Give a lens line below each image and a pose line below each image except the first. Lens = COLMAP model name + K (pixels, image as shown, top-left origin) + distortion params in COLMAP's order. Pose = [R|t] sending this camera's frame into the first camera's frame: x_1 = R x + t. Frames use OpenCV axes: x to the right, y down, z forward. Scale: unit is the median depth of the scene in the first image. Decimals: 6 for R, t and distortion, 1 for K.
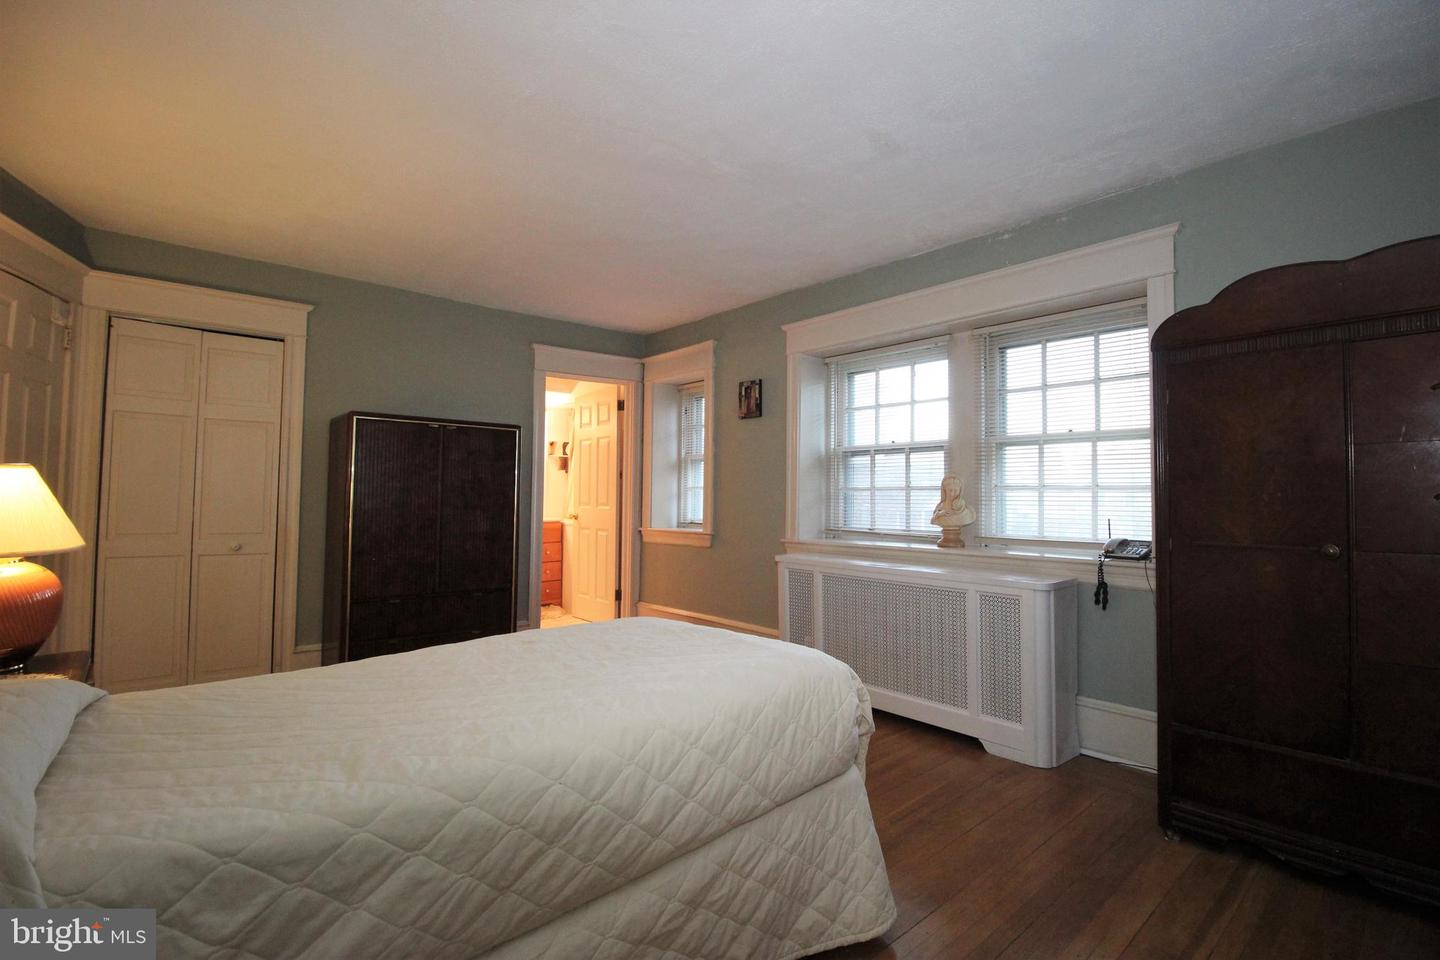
lens RADIAL K [[657.4, 0, 714.7], [0, 657.4, 478.6], [0, 0, 1]] dist [0.000089, -0.000101]
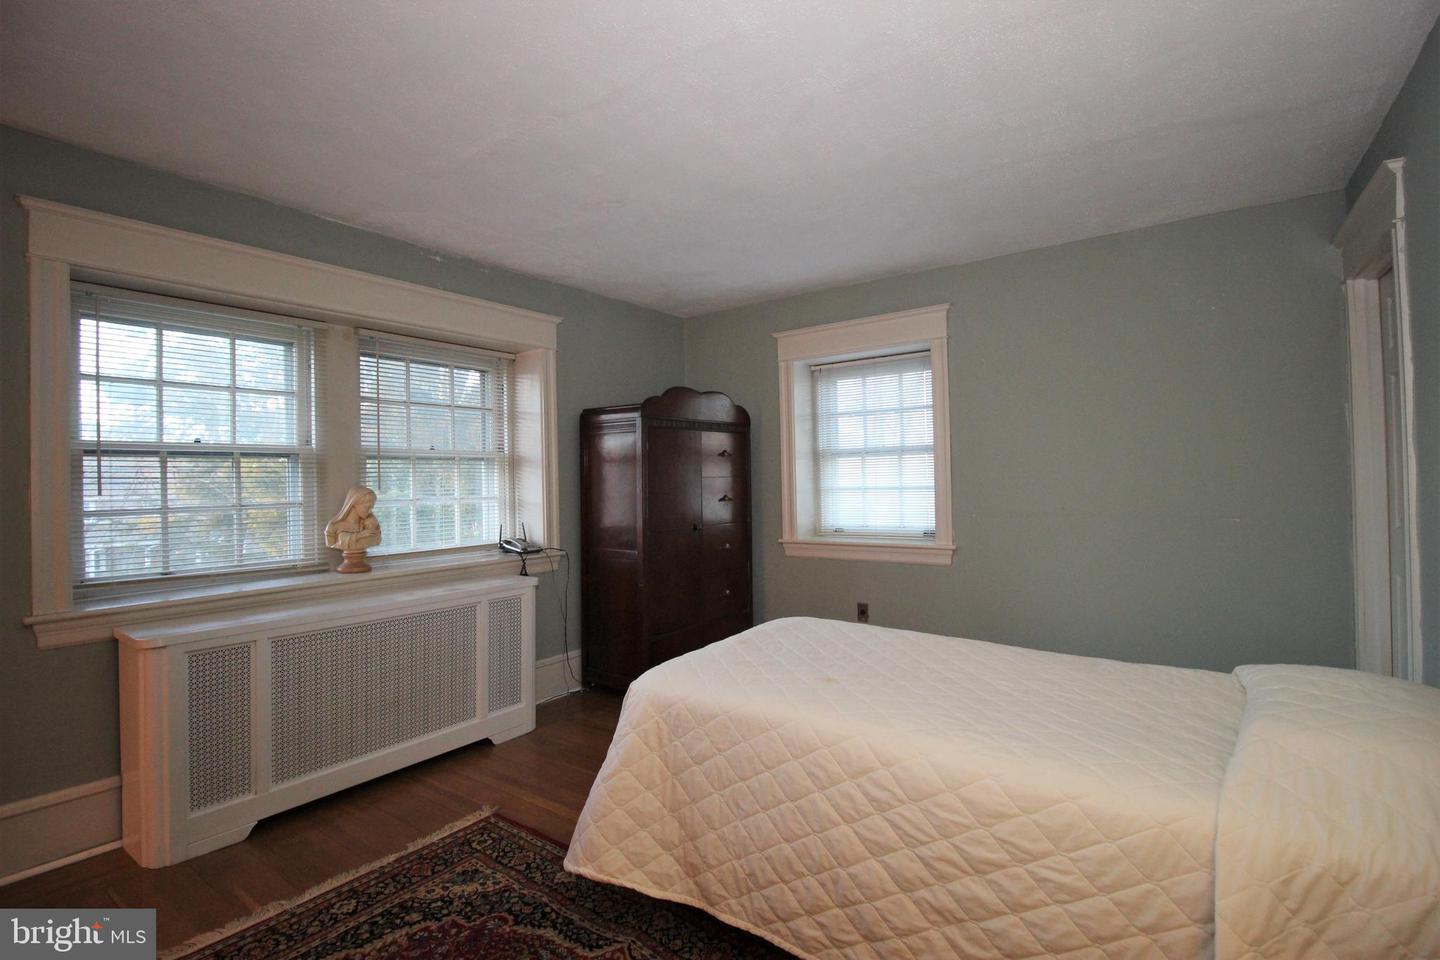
lens RADIAL K [[657.4, 0, 714.4], [0, 657.4, 482.7], [0, 0, 1]] dist [0.000089, -0.000101]
pose [[-0.222690, 0.017254, 0.974737, -0.622669], [0.017550, 0.999752, -0.013687, 0.006878], [-0.974731, 0.014059, -0.222938, 0.762701]]
